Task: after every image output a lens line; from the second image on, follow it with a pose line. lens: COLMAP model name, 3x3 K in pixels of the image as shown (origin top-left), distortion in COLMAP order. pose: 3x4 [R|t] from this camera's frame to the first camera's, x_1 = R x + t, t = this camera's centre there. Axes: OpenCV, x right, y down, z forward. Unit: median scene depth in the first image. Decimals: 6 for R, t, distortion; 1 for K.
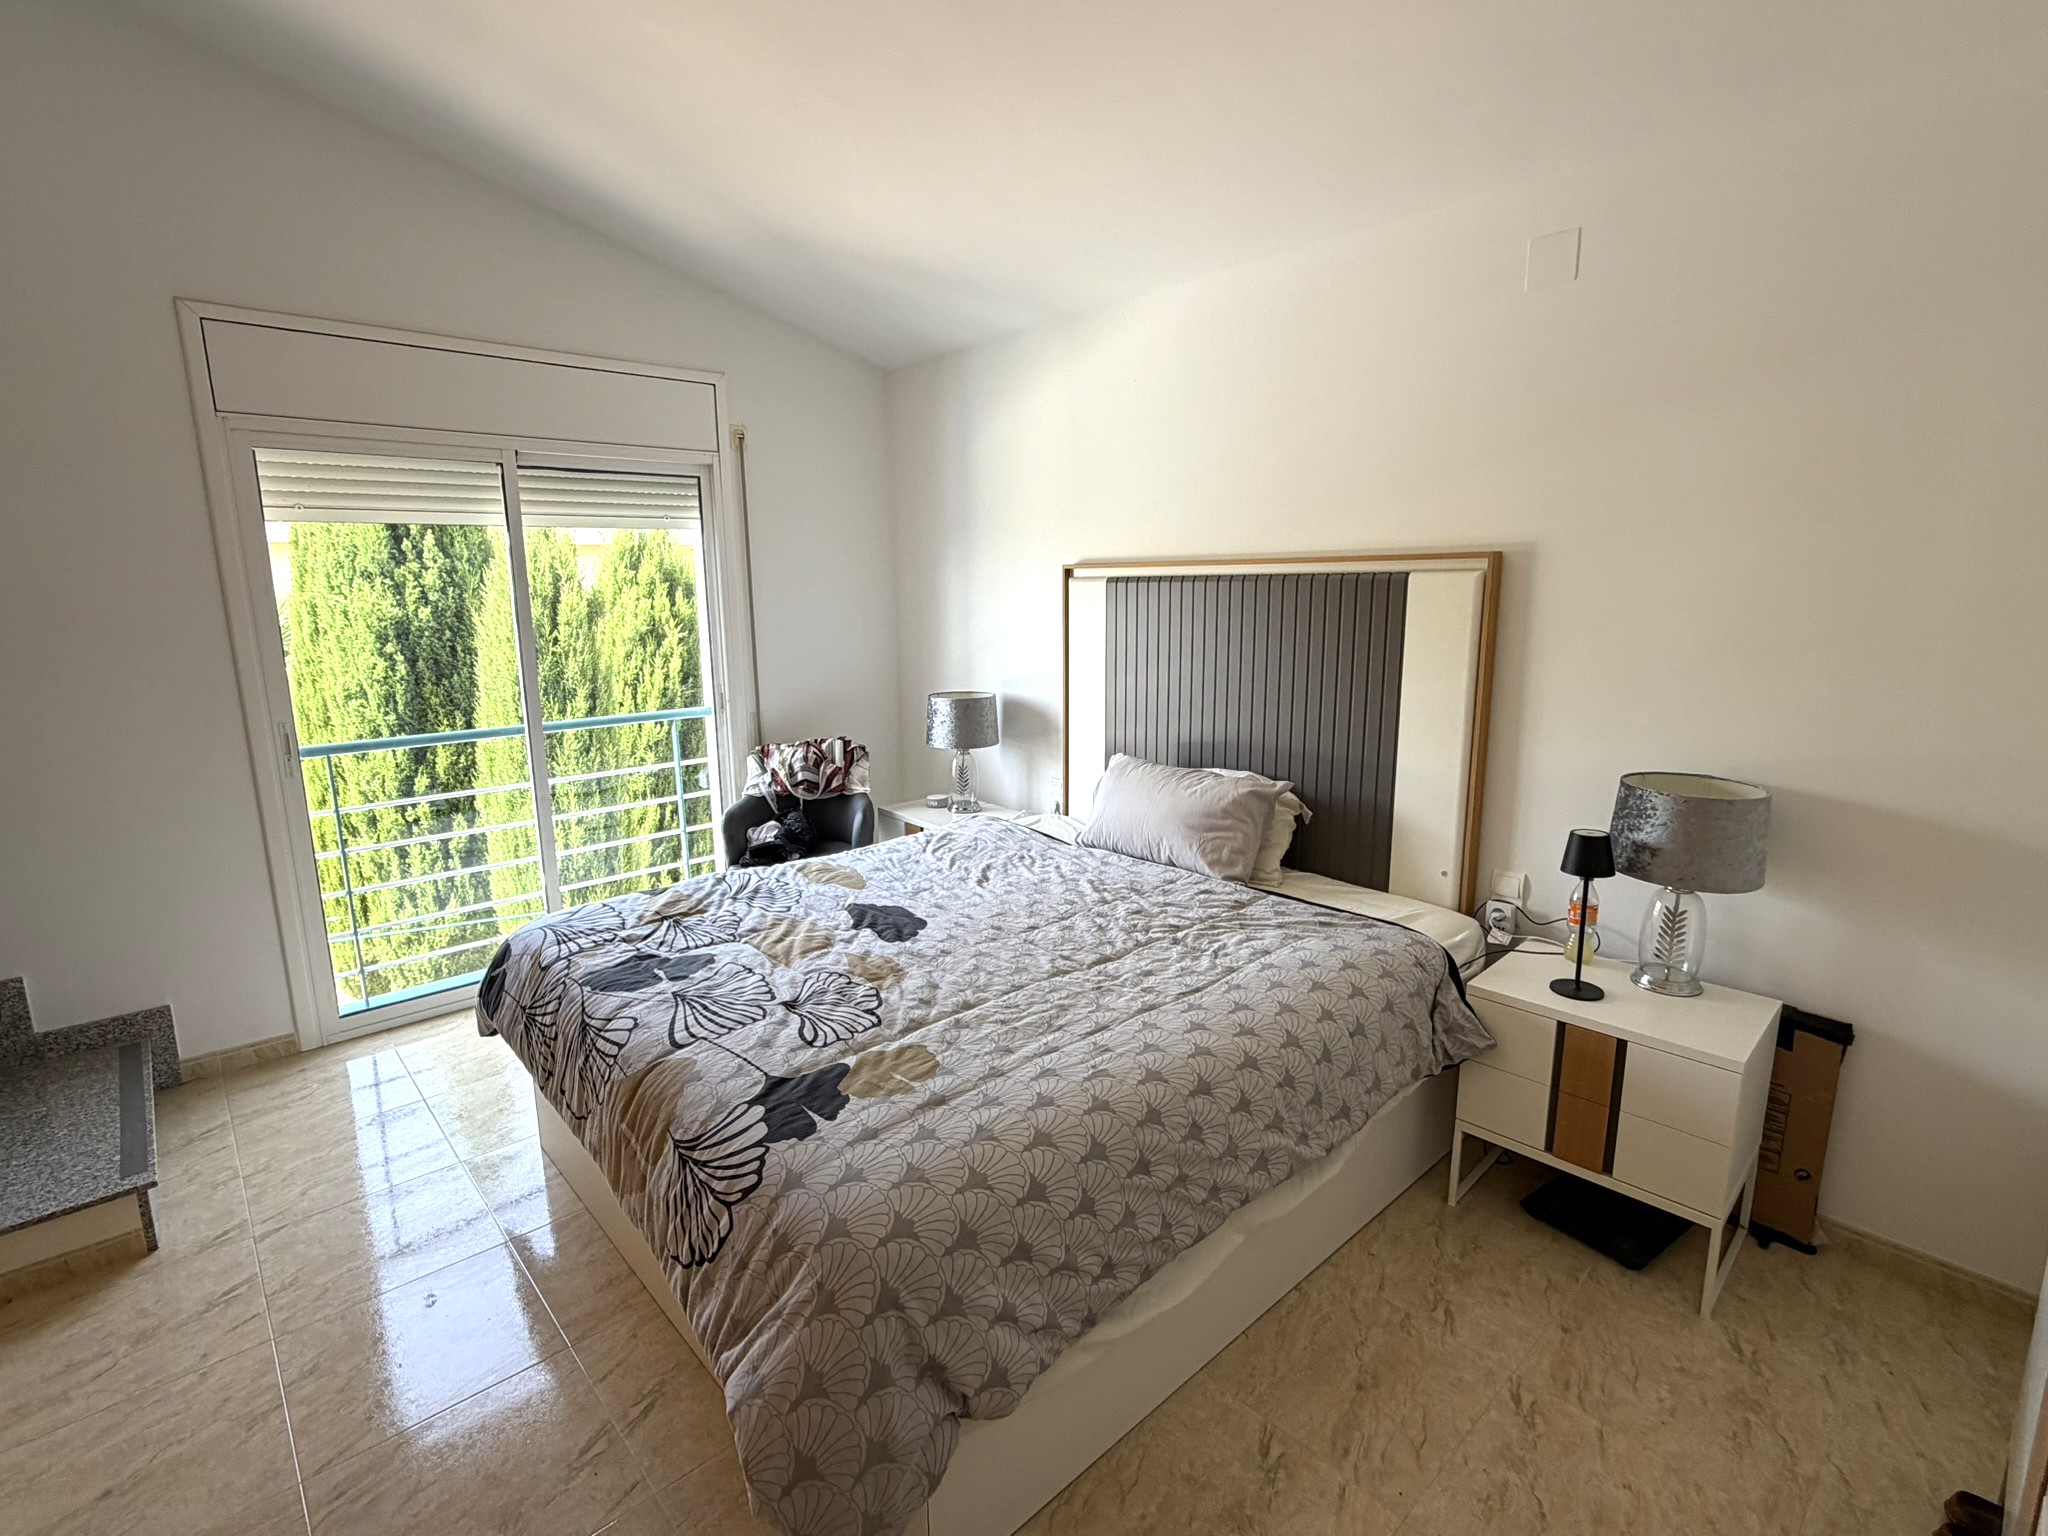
lens RADIAL K [[972.8, 0, 1024.0], [0, 972.8, 768.0], [0, 0, 1]] dist [0.000511, 0.000635]
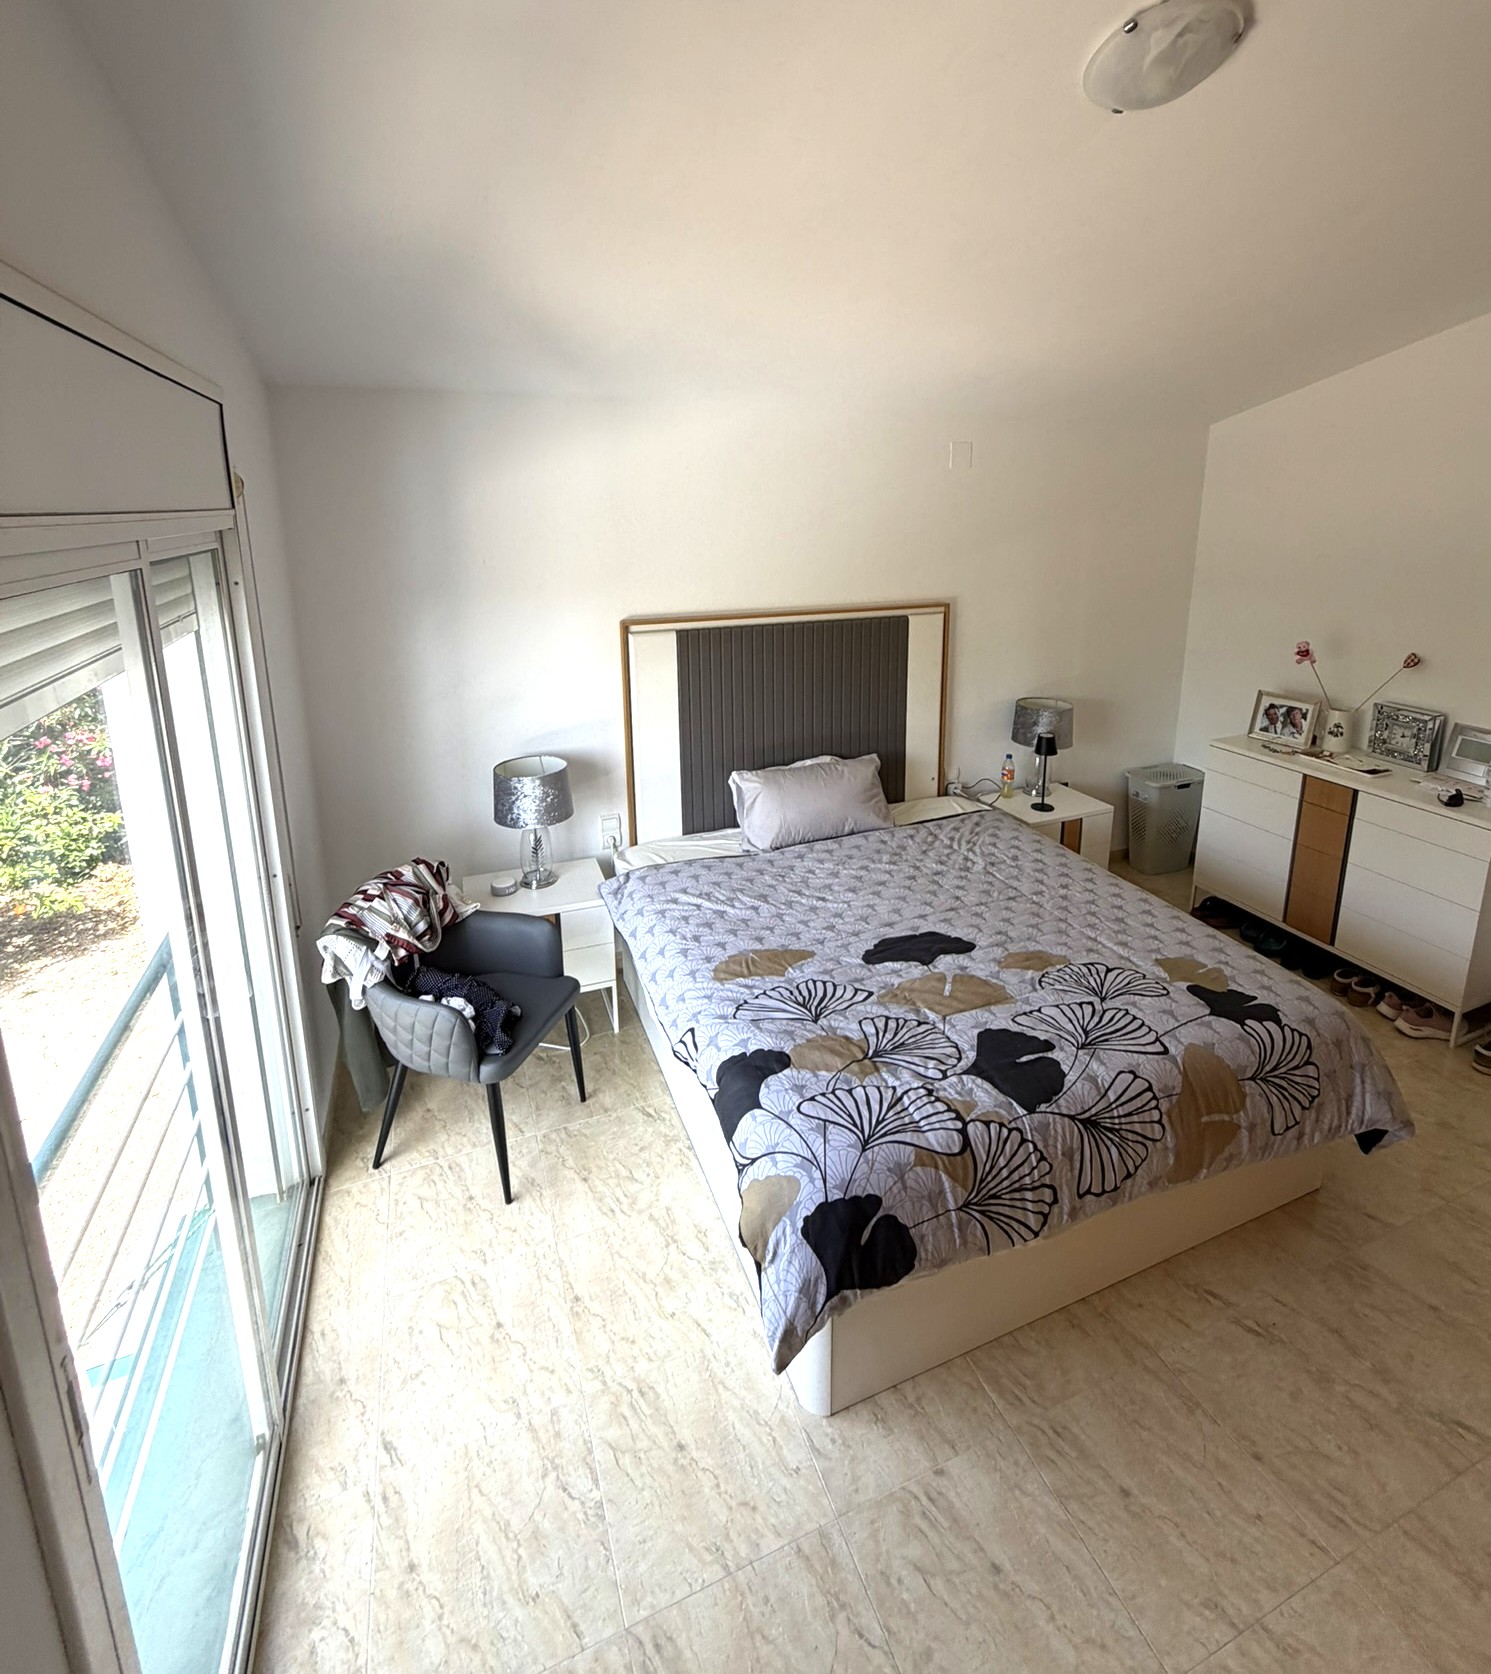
lens RADIAL K [[822.6, 0, 770.9], [0, 822.6, 685.4], [0, 0, 1]] dist [0.002287, 0.000372]
pose [[0.335502, -0.189936, 0.922693, -1.148697], [0.177876, 0.974617, 0.135947, -0.355117], [-0.925094, 0.118515, 0.360771, 0.793778]]
